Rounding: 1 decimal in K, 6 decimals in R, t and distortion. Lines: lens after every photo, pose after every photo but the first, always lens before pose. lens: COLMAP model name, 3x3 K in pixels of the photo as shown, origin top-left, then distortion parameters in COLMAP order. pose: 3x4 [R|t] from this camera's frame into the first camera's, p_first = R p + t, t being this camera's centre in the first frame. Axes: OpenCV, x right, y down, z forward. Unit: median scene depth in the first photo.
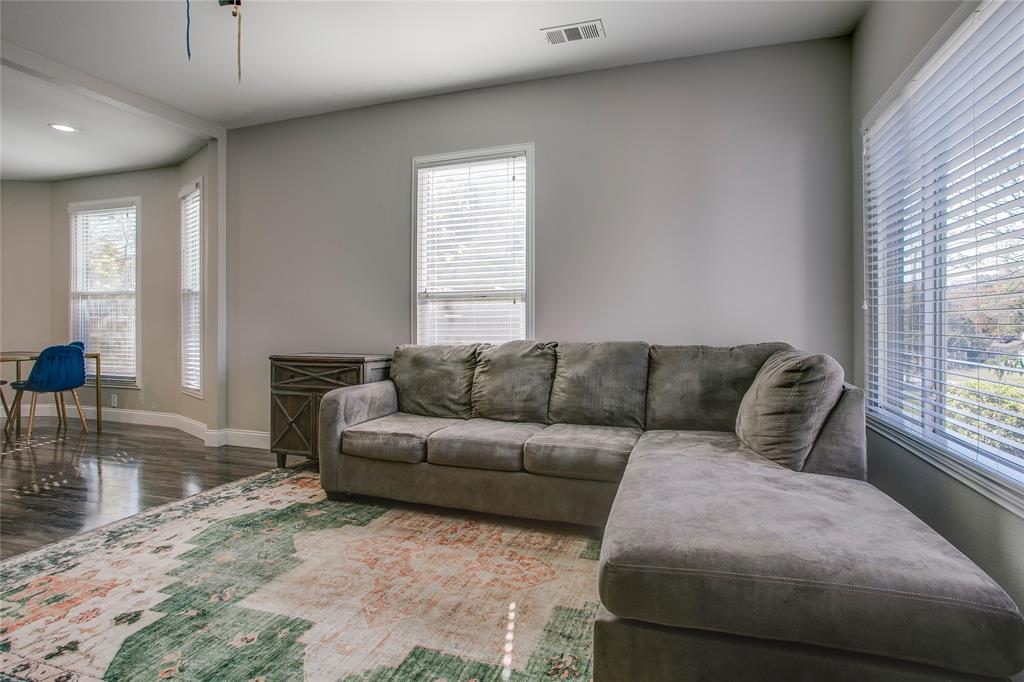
lens RADIAL K [[522.4, 0, 531.7], [0, 522.4, 321.7], [0, 0, 1]] dist [-0.051751, 0.026802]
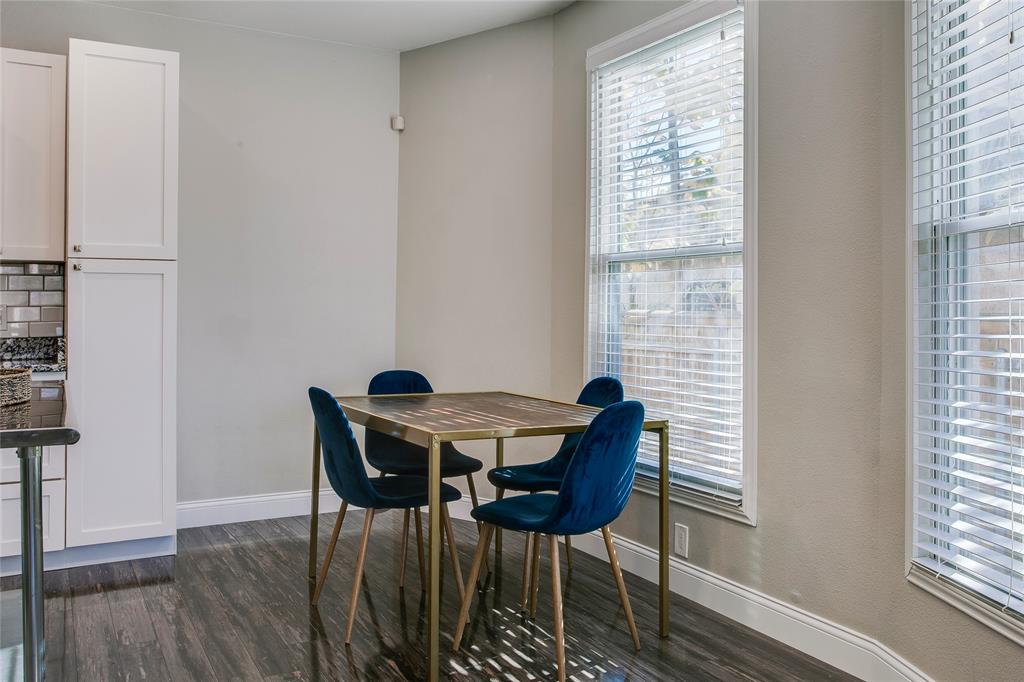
lens RADIAL K [[871.3, 0, 513.7], [0, 871.3, 290.6], [0, 0, 1]] dist [-0.029733, 0.005715]
pose [[0.722045, -0.011999, -0.691742, -0.845925], [-0.011483, 0.999504, -0.029324, -0.013778], [0.691750, 0.029117, 0.721549, 0.819644]]
